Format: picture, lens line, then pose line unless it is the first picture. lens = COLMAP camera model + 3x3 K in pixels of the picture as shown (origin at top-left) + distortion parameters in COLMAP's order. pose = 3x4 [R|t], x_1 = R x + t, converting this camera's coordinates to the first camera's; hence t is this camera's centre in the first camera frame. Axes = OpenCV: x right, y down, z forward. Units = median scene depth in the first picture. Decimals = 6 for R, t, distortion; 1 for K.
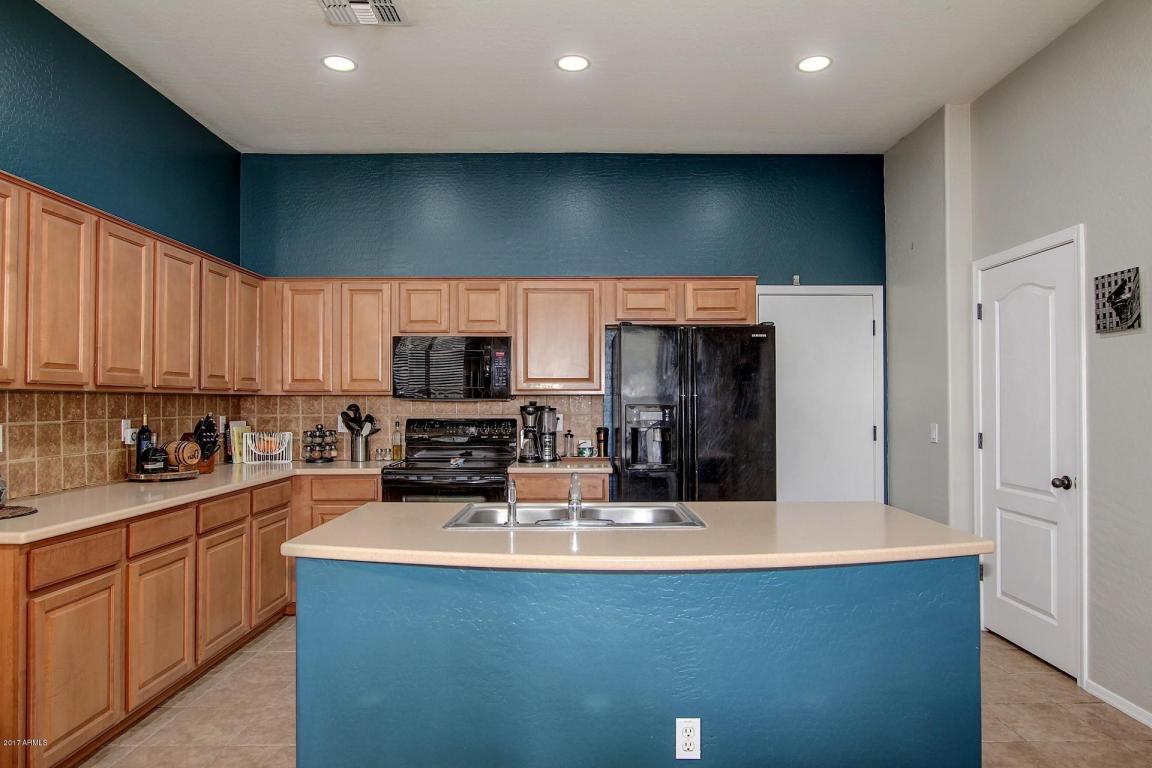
lens RADIAL K [[698.8, 0, 575.5], [0, 698.8, 387.4], [0, 0, 1]] dist [-0.019982, 0.008382]
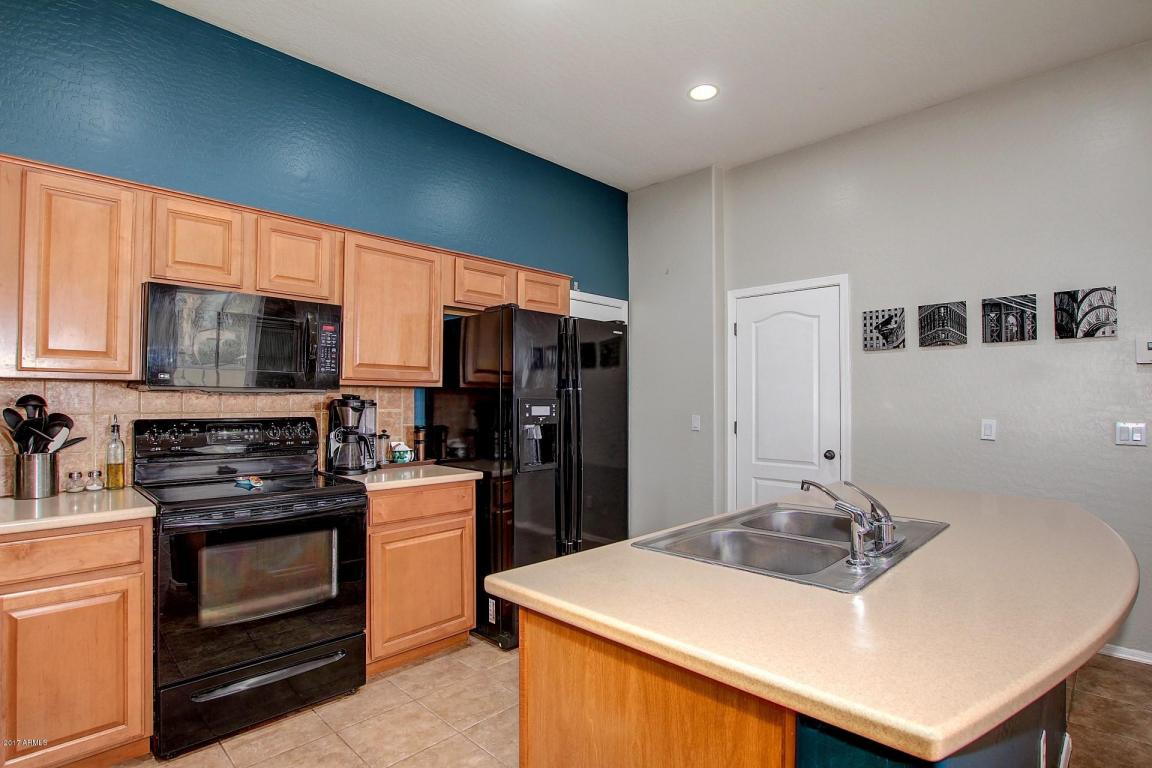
lens RADIAL K [[570.7, 0, 575.6], [0, 570.7, 388.4], [0, 0, 1]] dist [-0.025351, -0.000376]
pose [[0.700866, 0.018526, 0.713052, -0.346929], [-0.018886, 0.999794, -0.007413, 0.014648], [-0.713043, -0.008271, 0.701072, 0.404395]]
